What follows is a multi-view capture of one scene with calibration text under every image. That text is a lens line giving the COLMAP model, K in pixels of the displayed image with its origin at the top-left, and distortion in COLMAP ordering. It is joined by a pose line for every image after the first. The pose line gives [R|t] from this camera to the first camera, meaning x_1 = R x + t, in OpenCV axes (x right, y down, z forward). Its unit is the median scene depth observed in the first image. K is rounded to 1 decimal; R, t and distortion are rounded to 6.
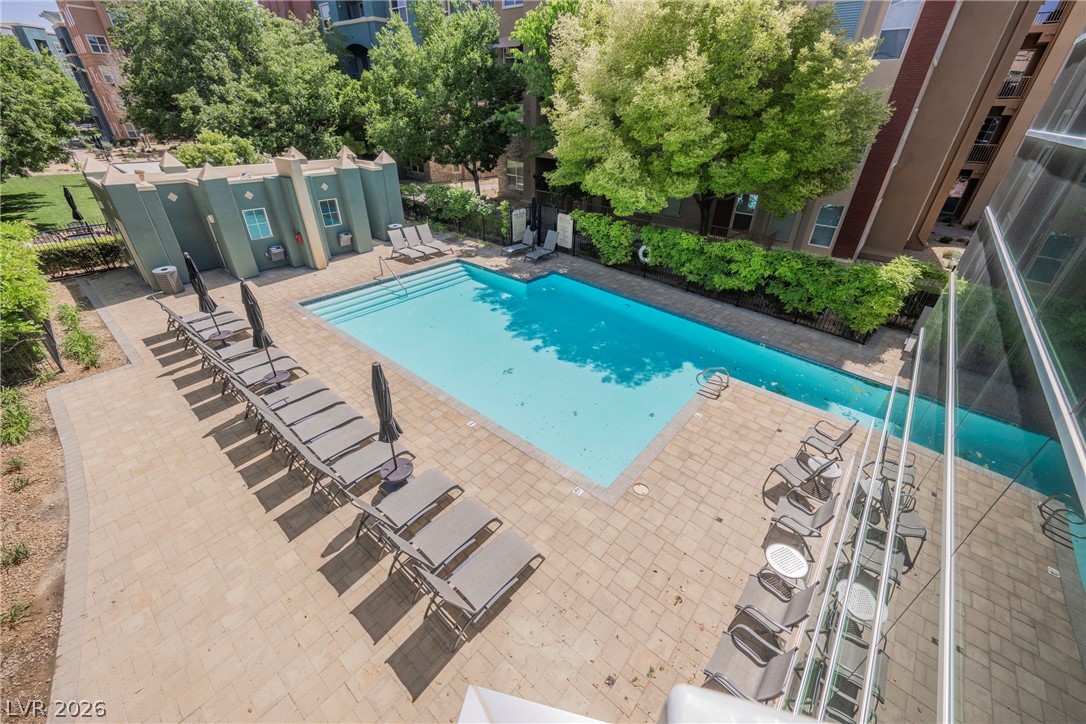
lens RADIAL K [[420.0, 0, 542.5], [0, 420.0, 360.0], [0, 0, 1]] dist [0.000476, 0.000220]
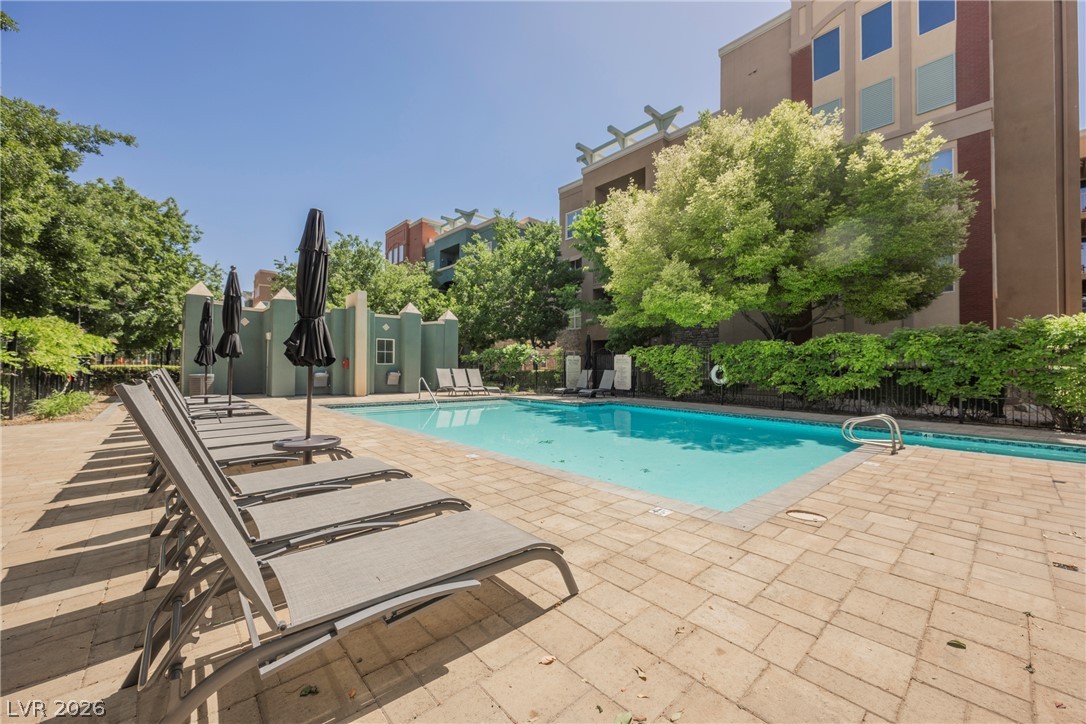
lens RADIAL K [[420.0, 0, 546.9], [0, 420.0, 360.4], [0, 0, 1]] dist [0.000476, 0.000220]
pose [[0.991380, -0.010031, -0.130634, 0.010107], [-0.060577, 0.849001, -0.524908, 0.179142], [0.116174, 0.528296, 0.841075, 0.219430]]
